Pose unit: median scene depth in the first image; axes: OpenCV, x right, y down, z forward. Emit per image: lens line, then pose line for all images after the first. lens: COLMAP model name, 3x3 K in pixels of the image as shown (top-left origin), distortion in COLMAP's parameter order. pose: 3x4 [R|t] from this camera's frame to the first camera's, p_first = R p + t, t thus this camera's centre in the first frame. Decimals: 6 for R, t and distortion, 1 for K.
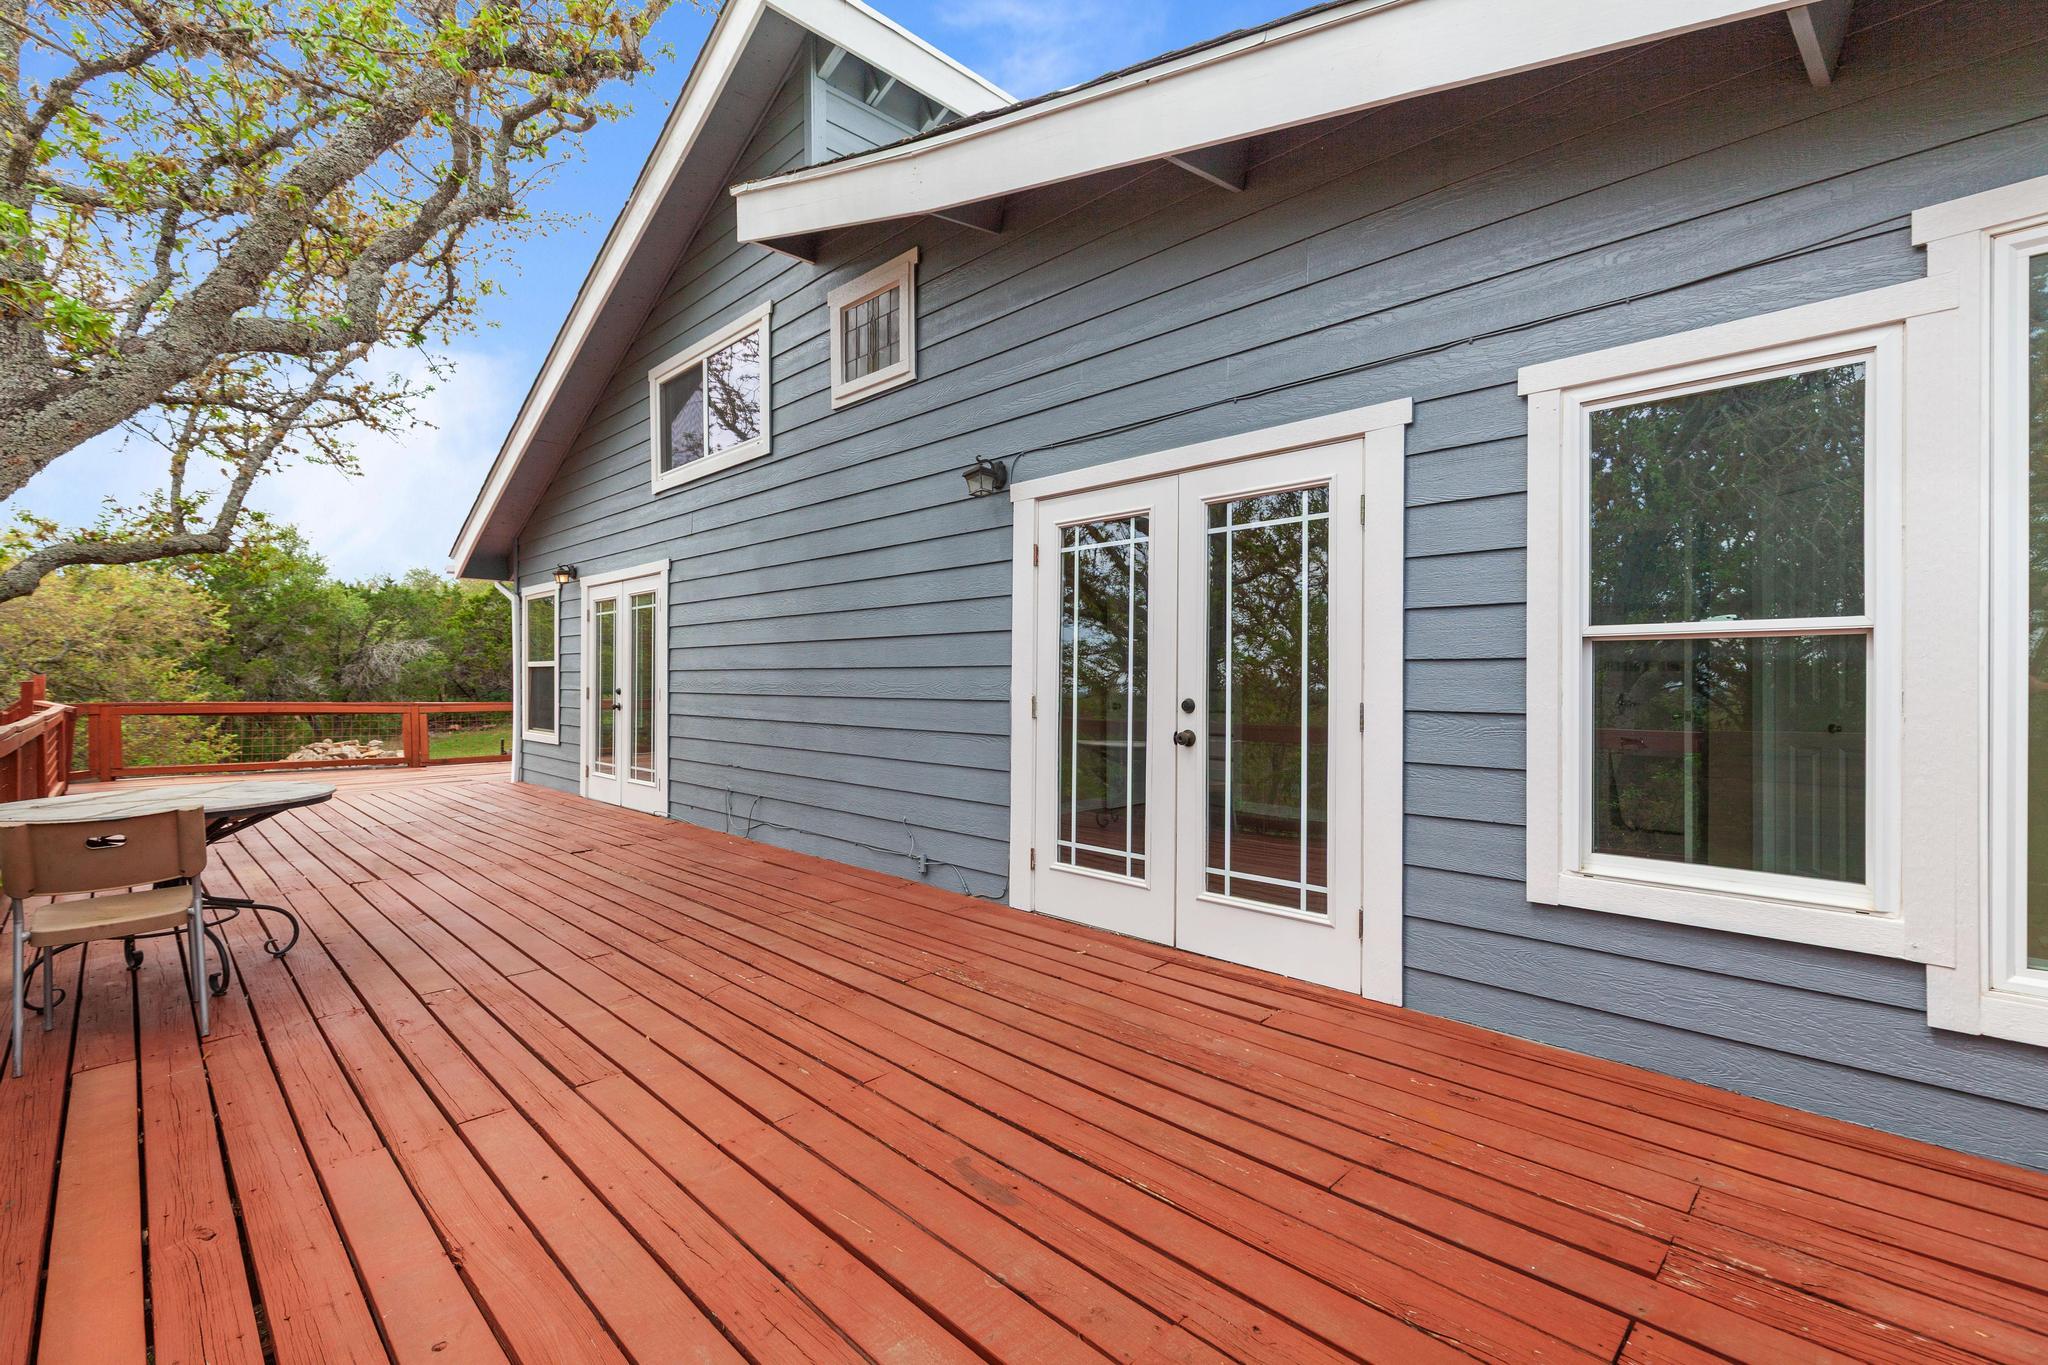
lens RADIAL K [[927.1, 0, 1024.3], [0, 927.1, 685.1], [0, 0, 1]] dist [0.001974, 0.000207]
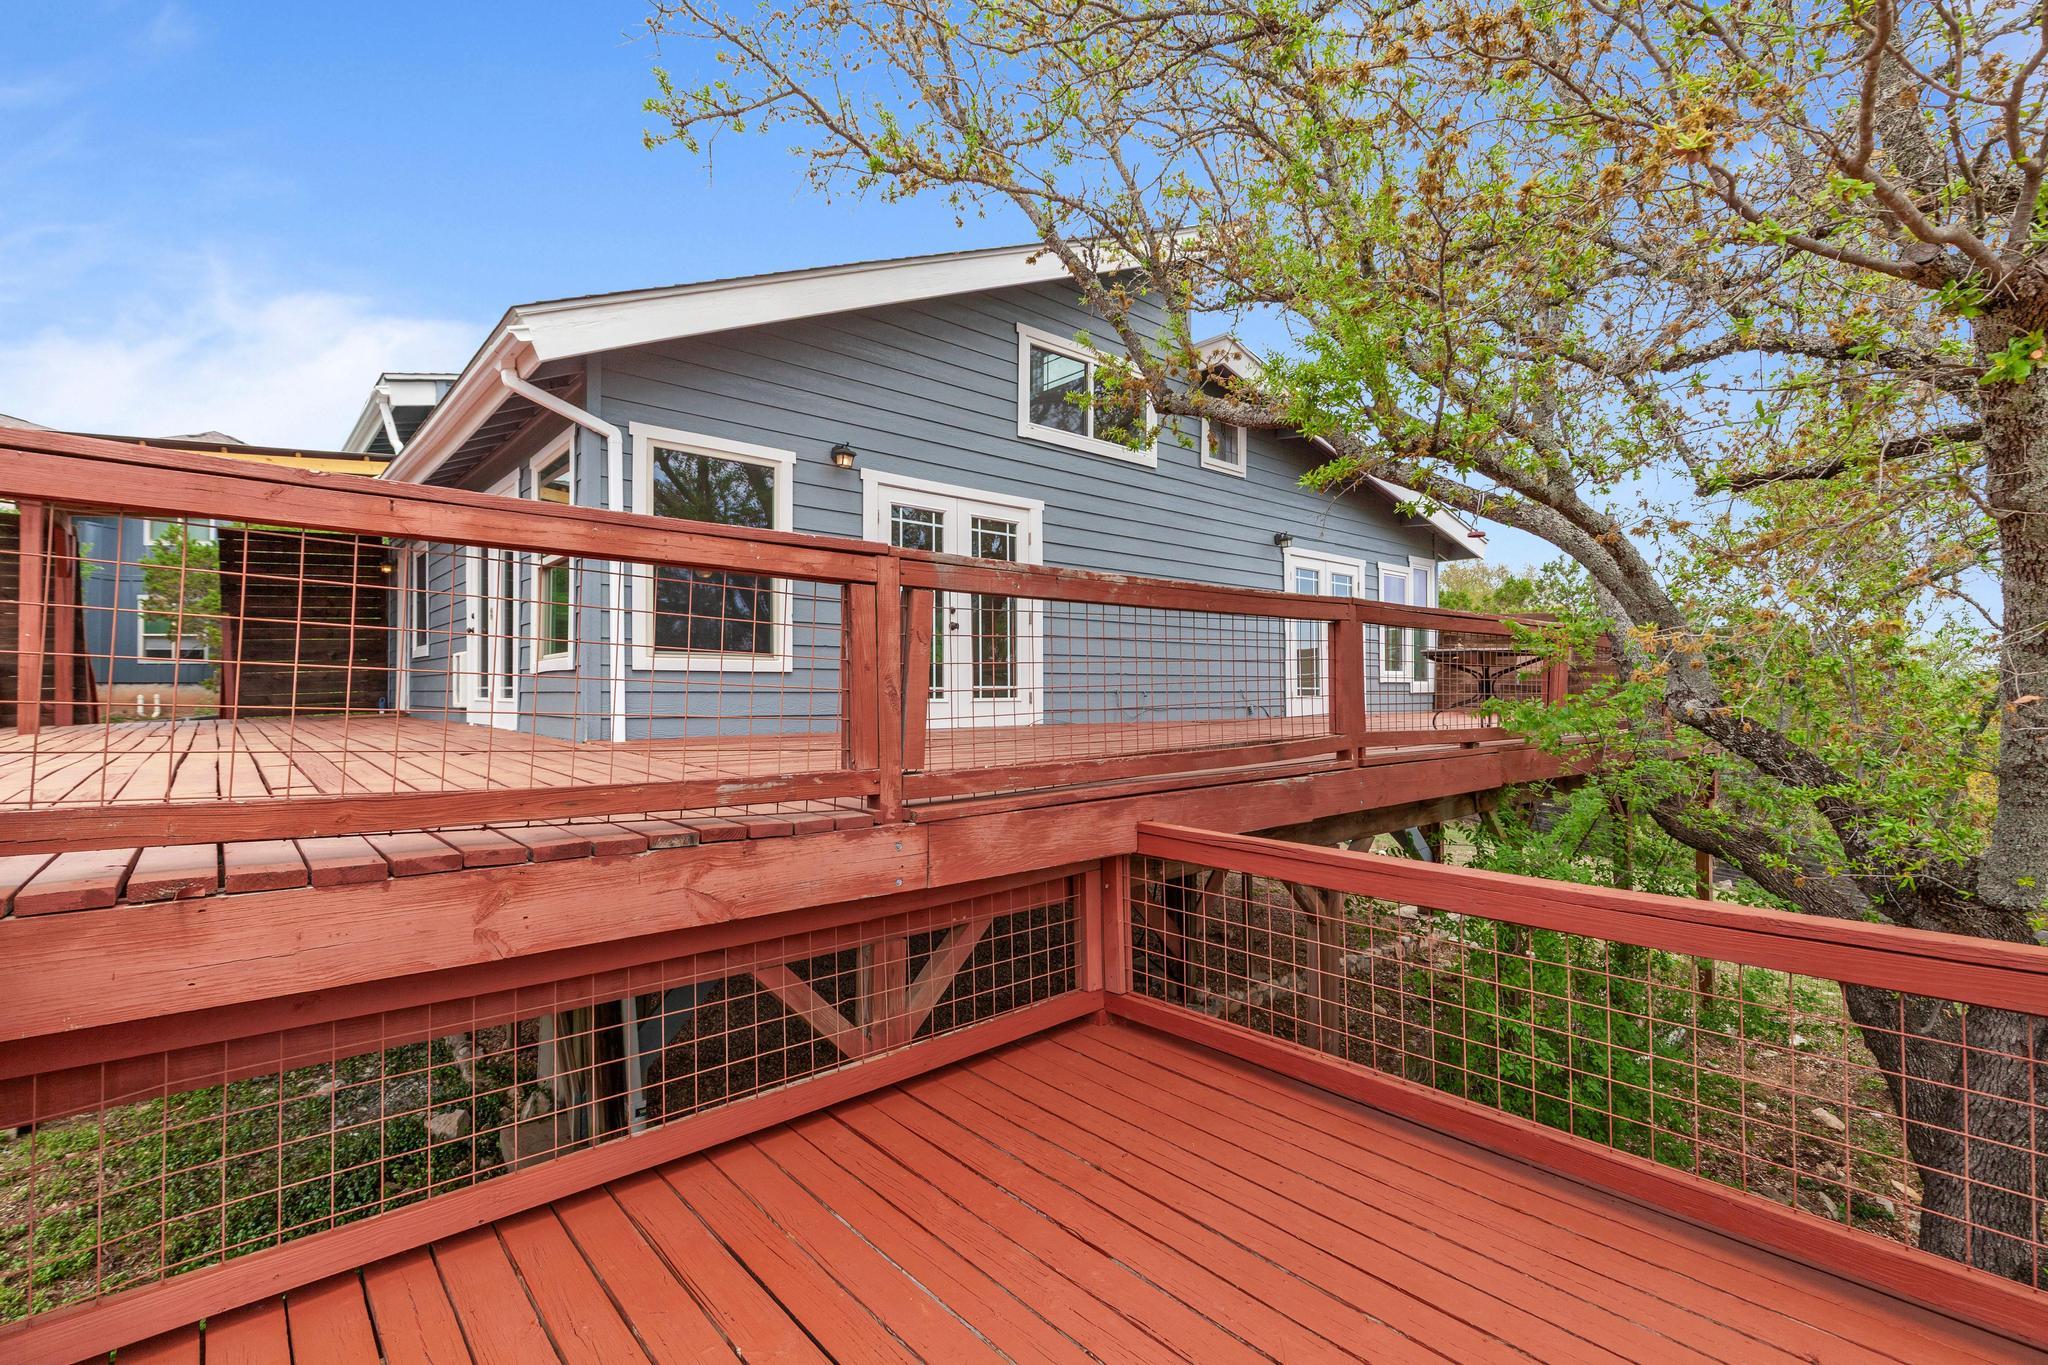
lens RADIAL K [[927.1, 0, 1025.1], [0, 927.1, 678.8], [0, 0, 1]] dist [0.001974, 0.000207]
pose [[0.048338, -0.001234, 0.998830, -1.991739], [-0.001050, 0.999999, 0.001286, 0.180051], [-0.998830, -0.001111, 0.048337, 0.793359]]
